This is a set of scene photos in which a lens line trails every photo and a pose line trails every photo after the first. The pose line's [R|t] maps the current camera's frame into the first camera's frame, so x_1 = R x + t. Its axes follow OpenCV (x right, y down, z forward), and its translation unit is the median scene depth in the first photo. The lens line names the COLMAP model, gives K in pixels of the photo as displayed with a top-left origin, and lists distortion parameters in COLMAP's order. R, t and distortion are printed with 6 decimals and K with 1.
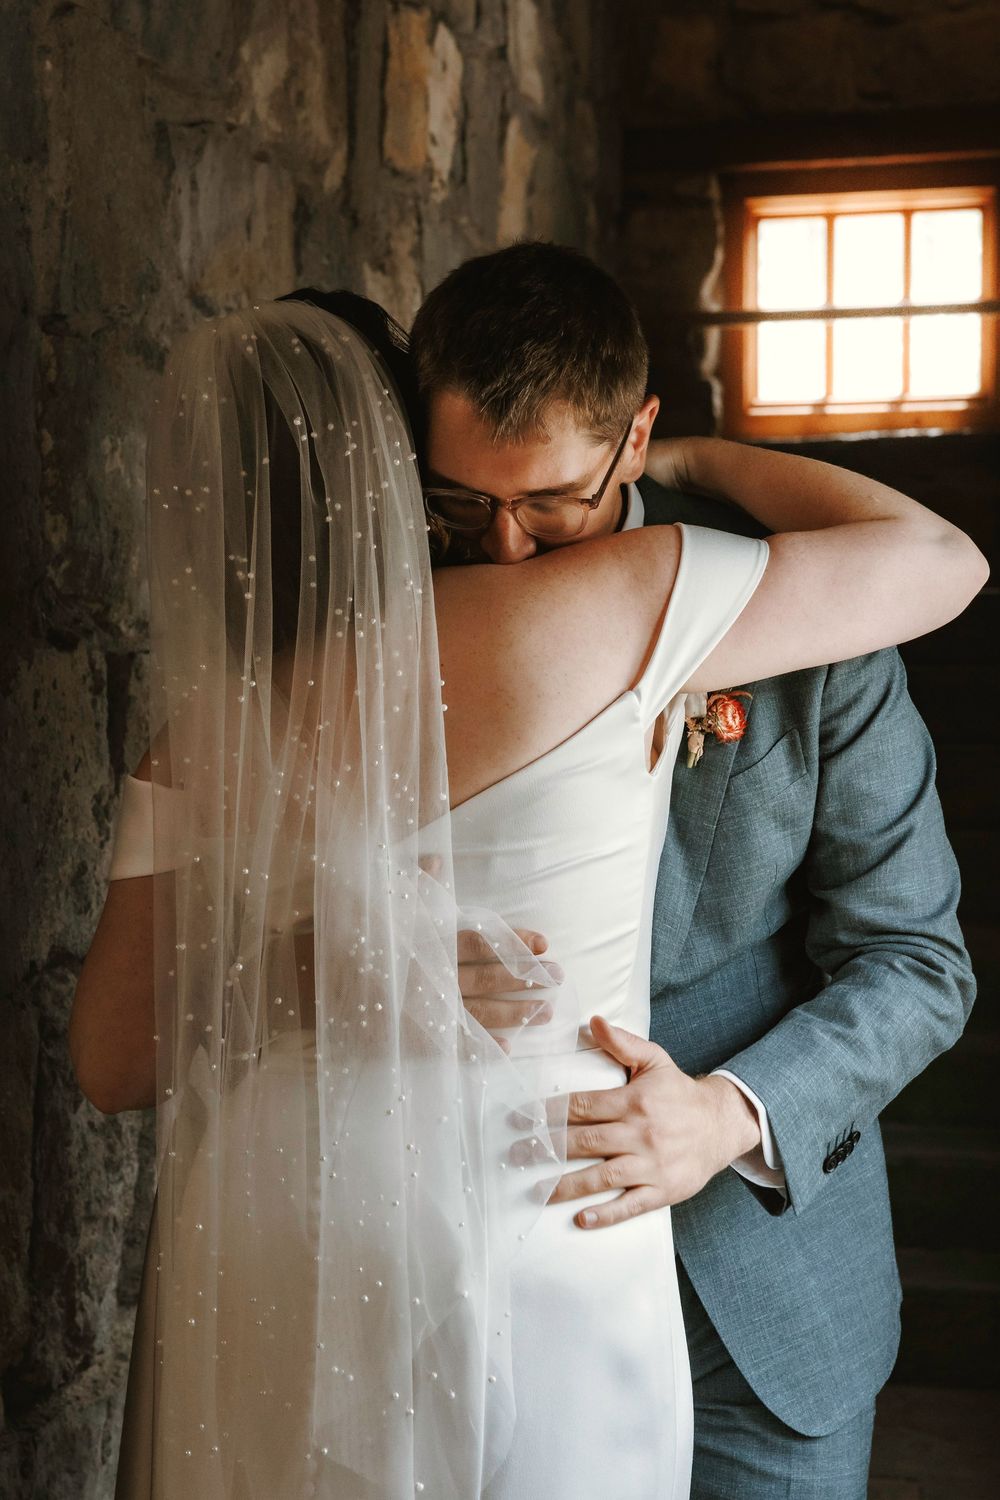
lens RADIAL K [[2921.7, 0, 413.5], [0, 2921.7, 749.3], [0, 0, 1]] dist [0.269154, 0.060586]
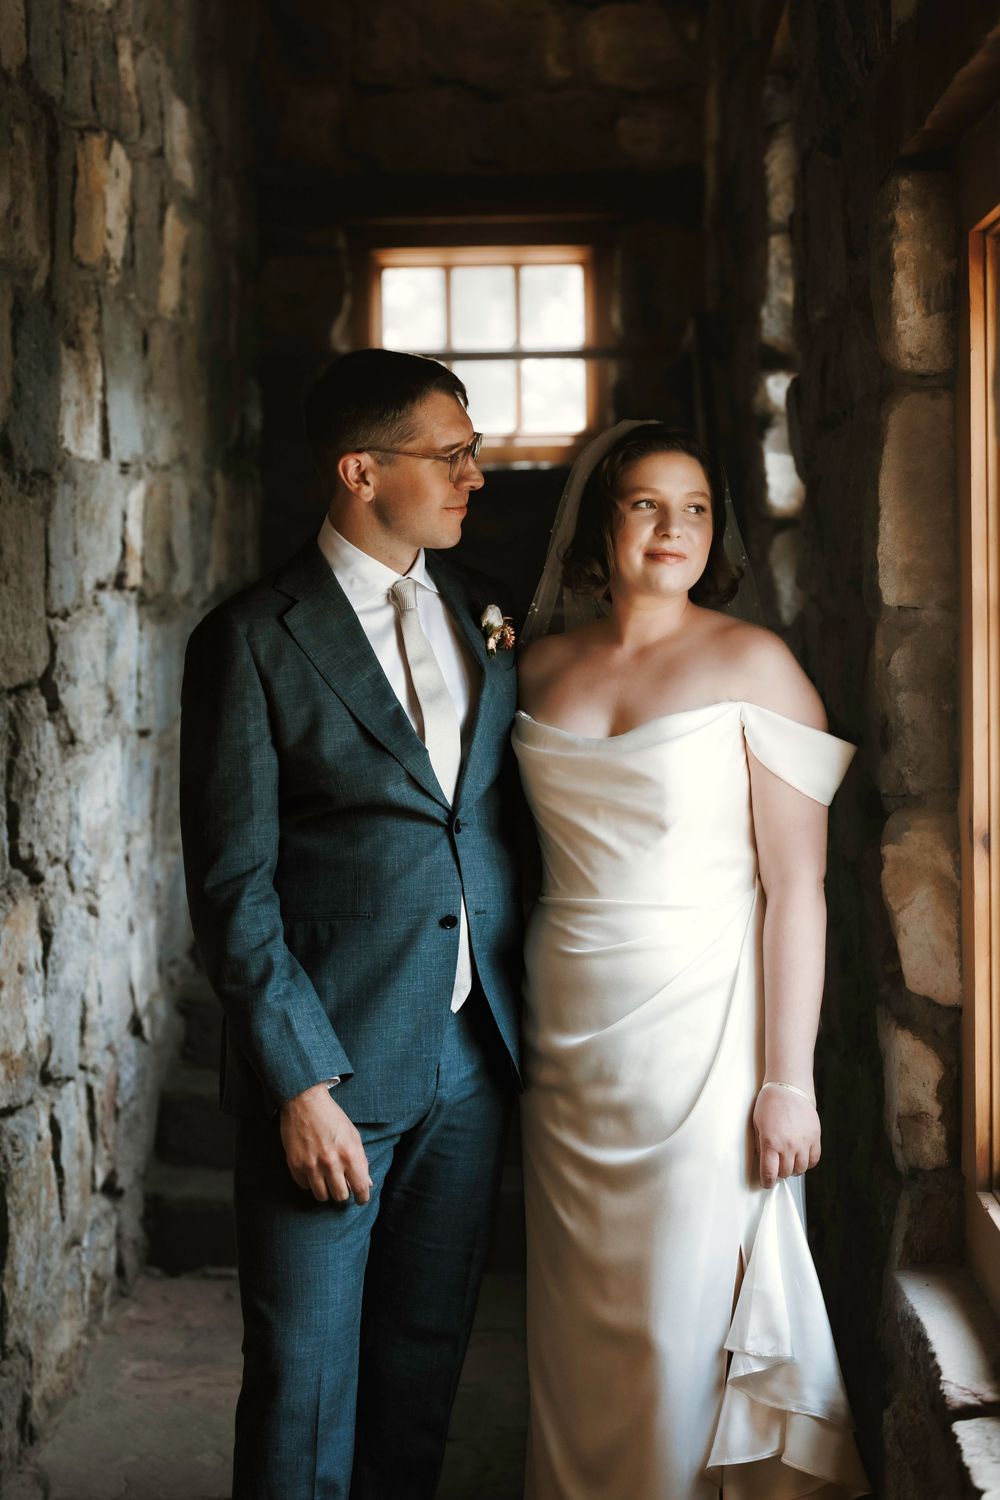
lens RADIAL K [[3220.6, 0, 501.4], [0, 3220.6, 700.2], [0, 0, 1]] dist [0.004308, 0.135547]
pose [[0.988680, -0.007283, 0.149862, -0.032373], [0.011219, 0.999613, -0.025438, 0.016390], [-0.149619, 0.026831, 0.988380, -0.298478]]
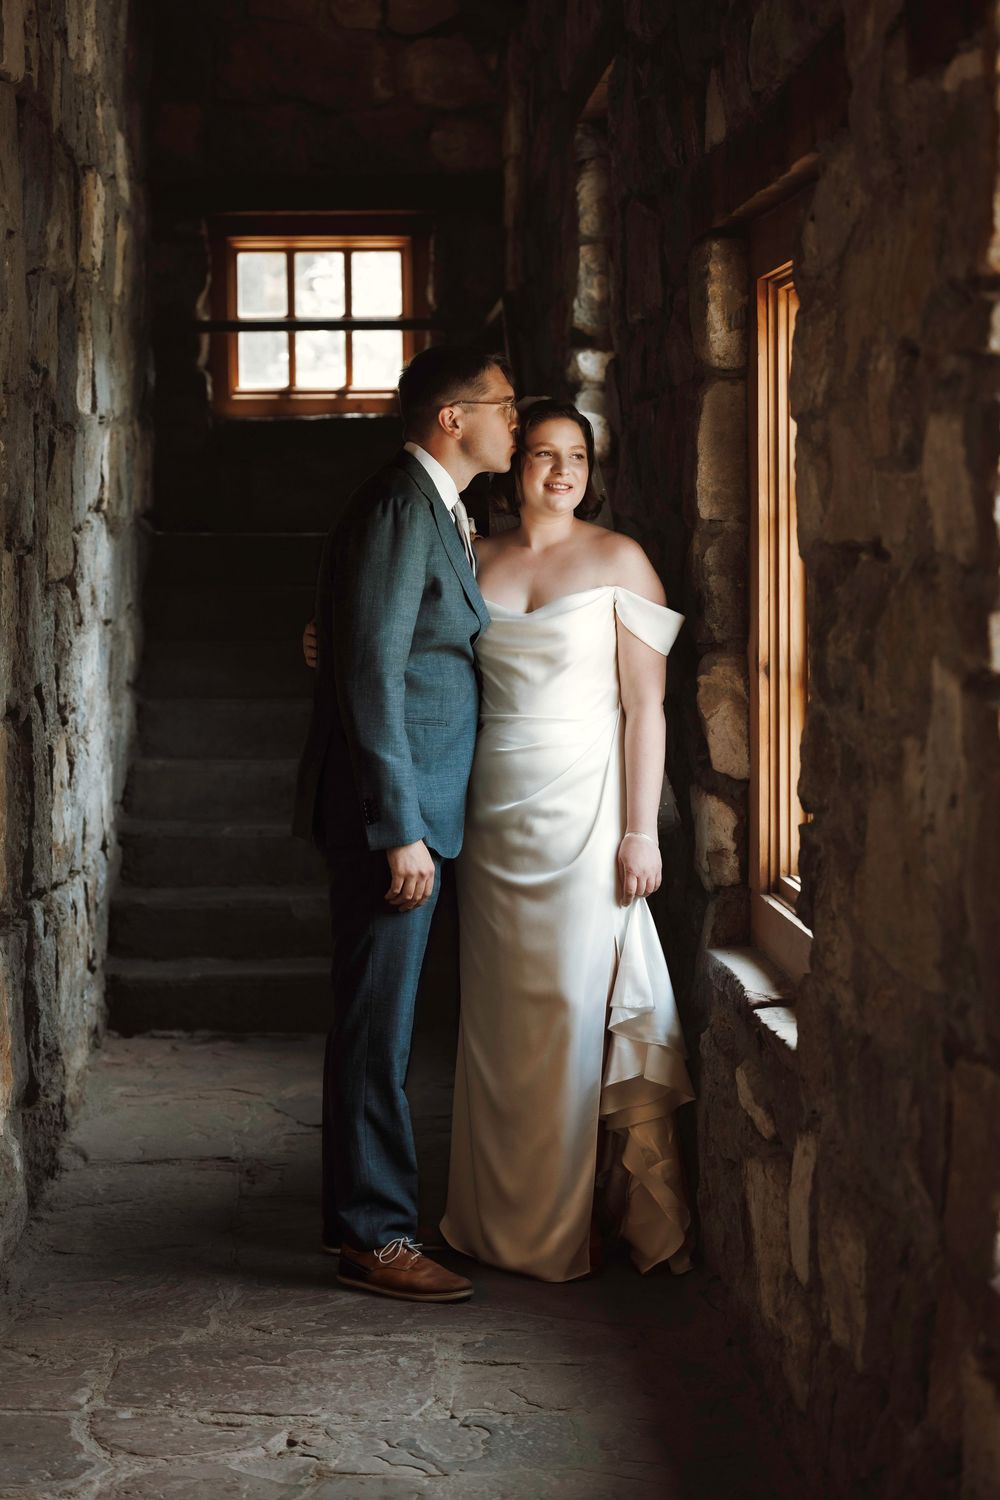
lens RADIAL K [[3108.7, 0, 543.9], [0, 3108.7, 752.7], [0, 0, 1]] dist [-0.065806, -0.195597]
pose [[0.968611, -0.015800, 0.248080, -0.172310], [0.012722, 0.999821, 0.014005, 0.045461], [-0.248257, -0.010410, 0.968638, -0.659117]]
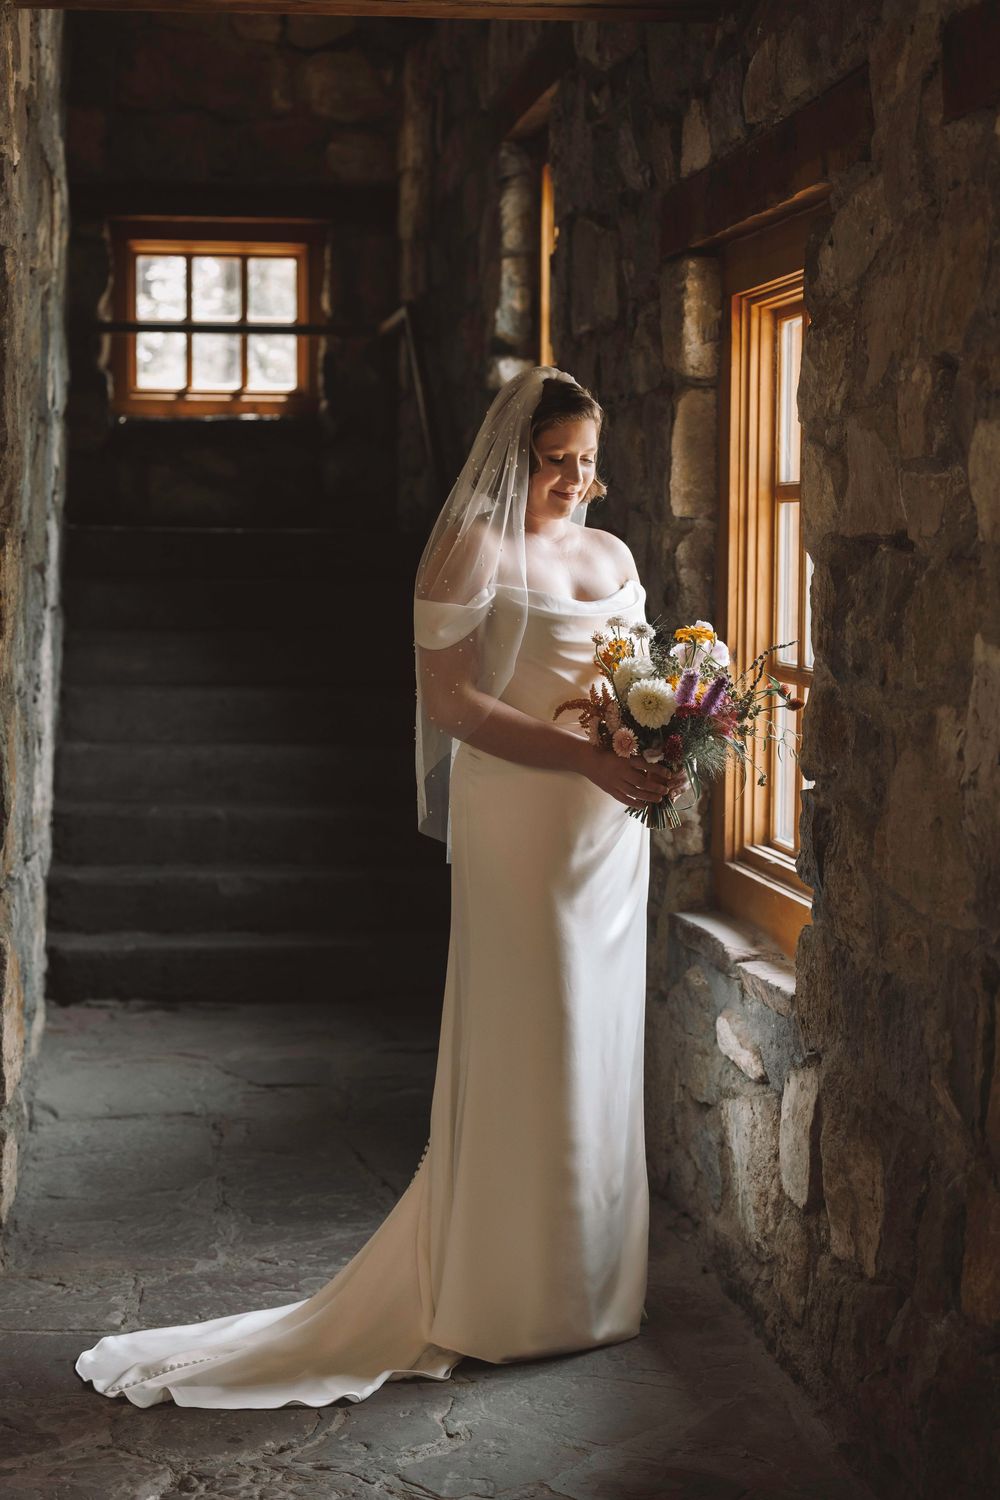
lens RADIAL K [[3085.7, 0, 553.2], [0, 3085.7, 774.8], [0, 0, 1]] dist [0.010367, 0.058359]
pose [[0.948568, -0.006364, 0.316510, -0.271150], [0.000305, 0.999816, 0.019190, 0.056139], [-0.316573, -0.018107, 0.948395, -0.723143]]
